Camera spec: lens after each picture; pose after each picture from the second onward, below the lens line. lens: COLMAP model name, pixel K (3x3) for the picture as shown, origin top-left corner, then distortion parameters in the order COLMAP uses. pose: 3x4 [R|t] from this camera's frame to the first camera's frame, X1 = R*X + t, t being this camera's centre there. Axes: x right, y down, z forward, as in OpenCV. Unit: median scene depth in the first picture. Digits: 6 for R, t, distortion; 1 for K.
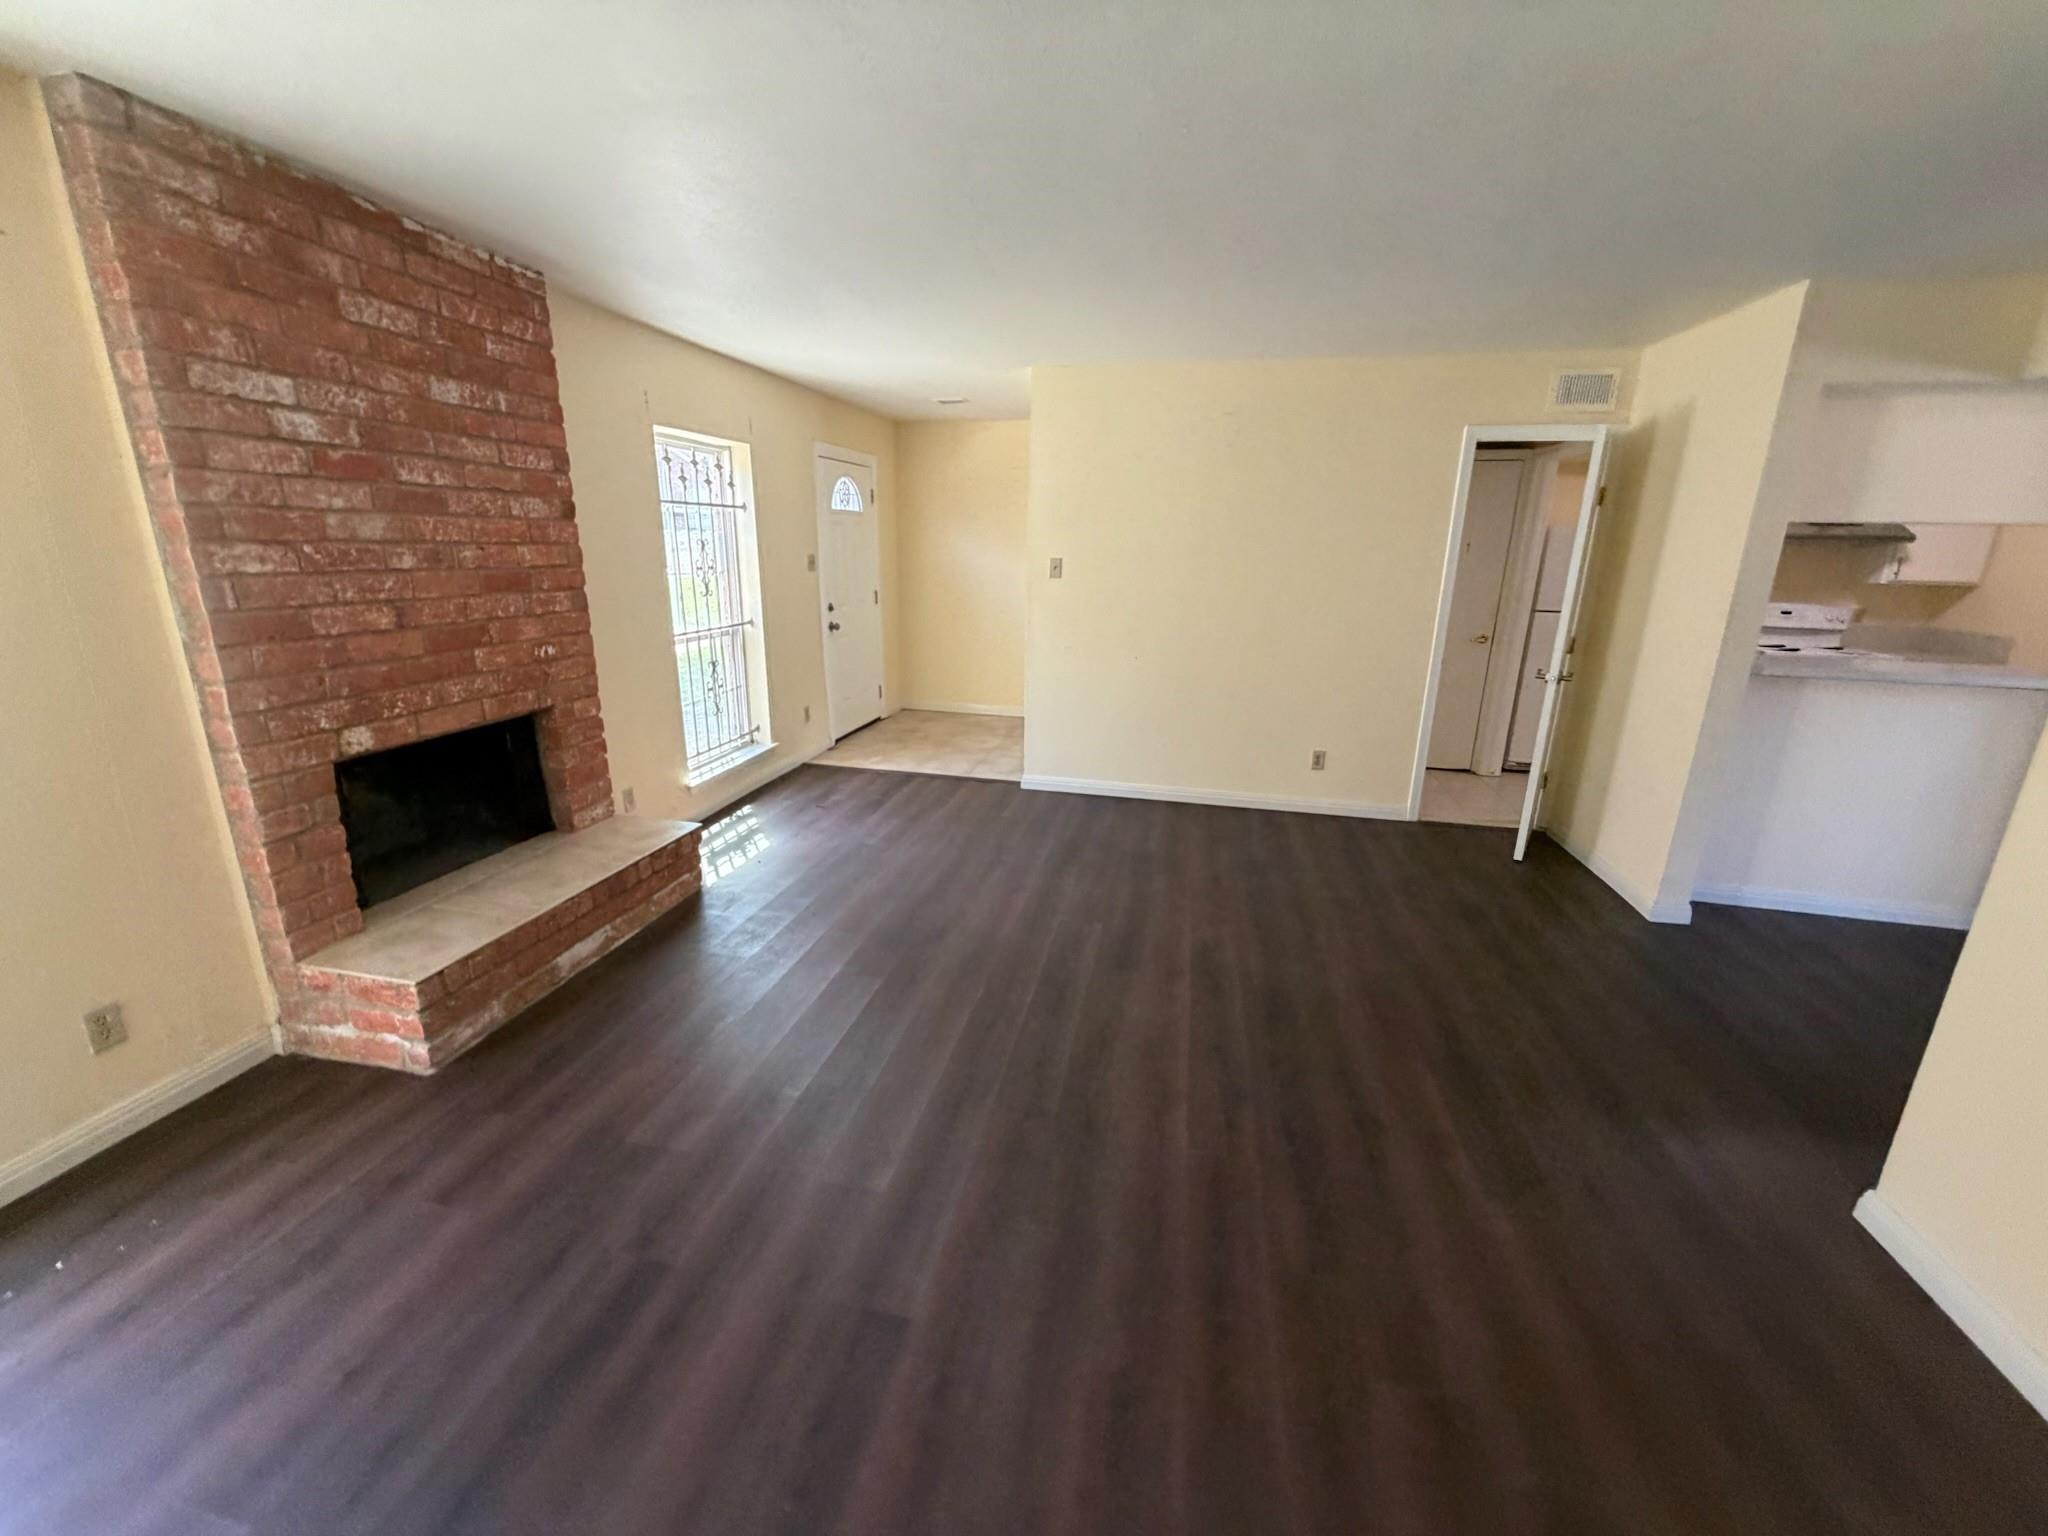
lens RADIAL K [[818.9, 0, 1020.5], [0, 818.9, 769.9], [0, 0, 1]] dist [-0.000272, 0.000546]
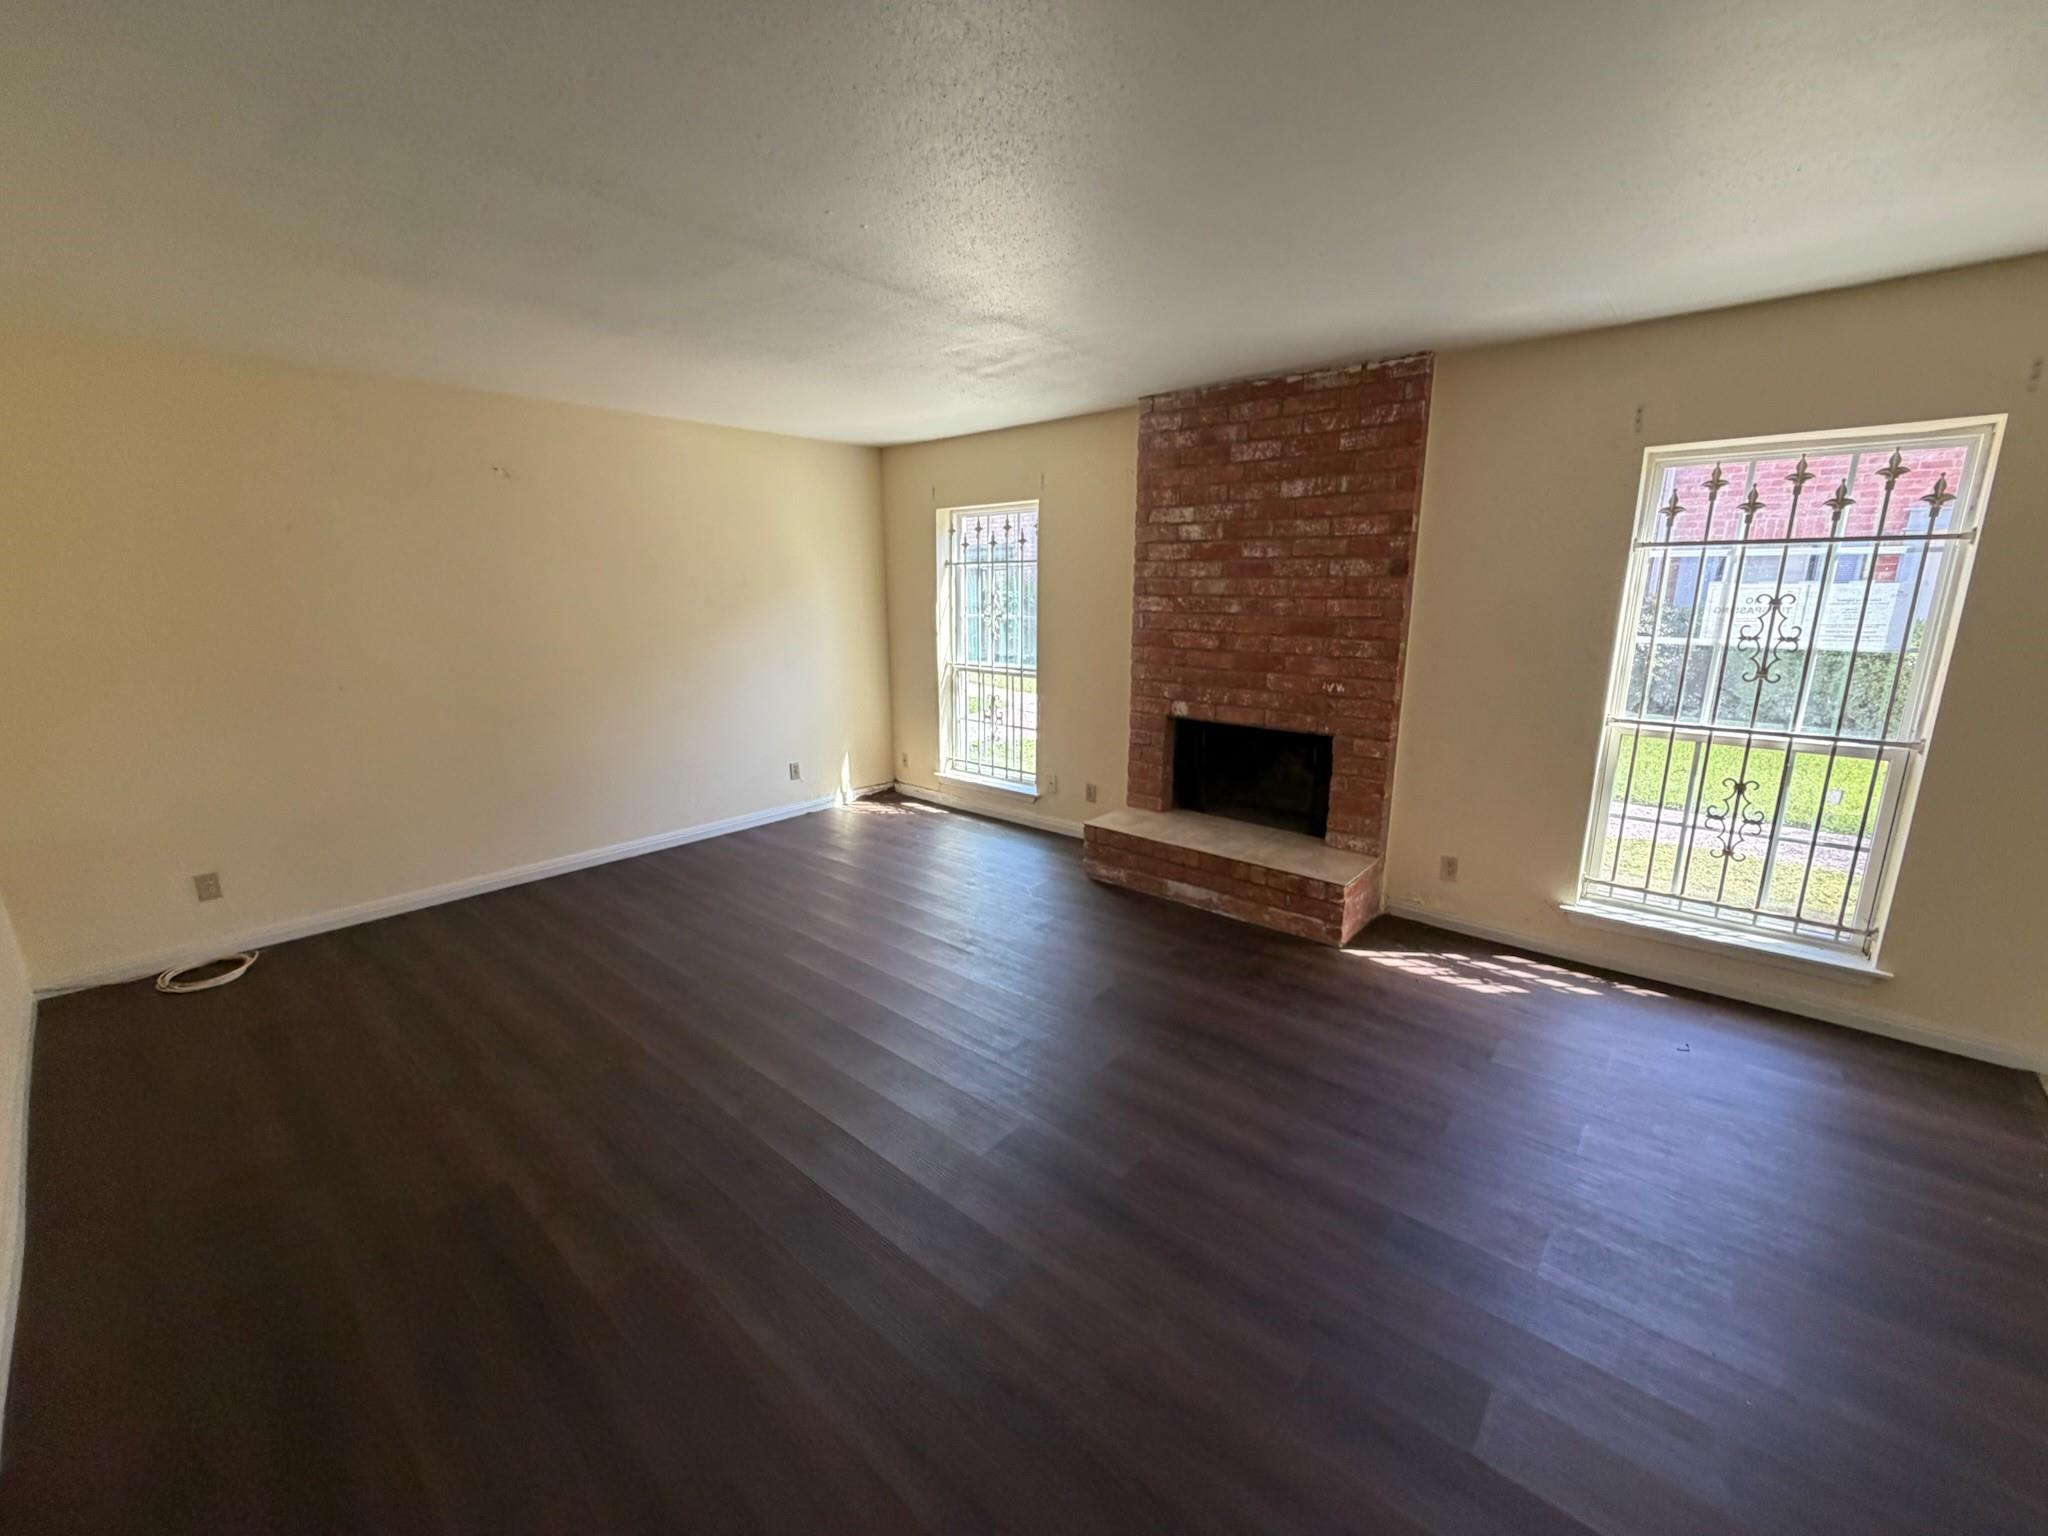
lens RADIAL K [[818.9, 0, 1020.5], [0, 818.9, 769.9], [0, 0, 1]] dist [-0.000272, 0.000546]
pose [[-0.489672, 0.173016, -0.854568, 0.817631], [-0.243259, 0.914087, 0.324455, -0.379122], [0.837285, 0.366757, -0.405515, 1.400079]]
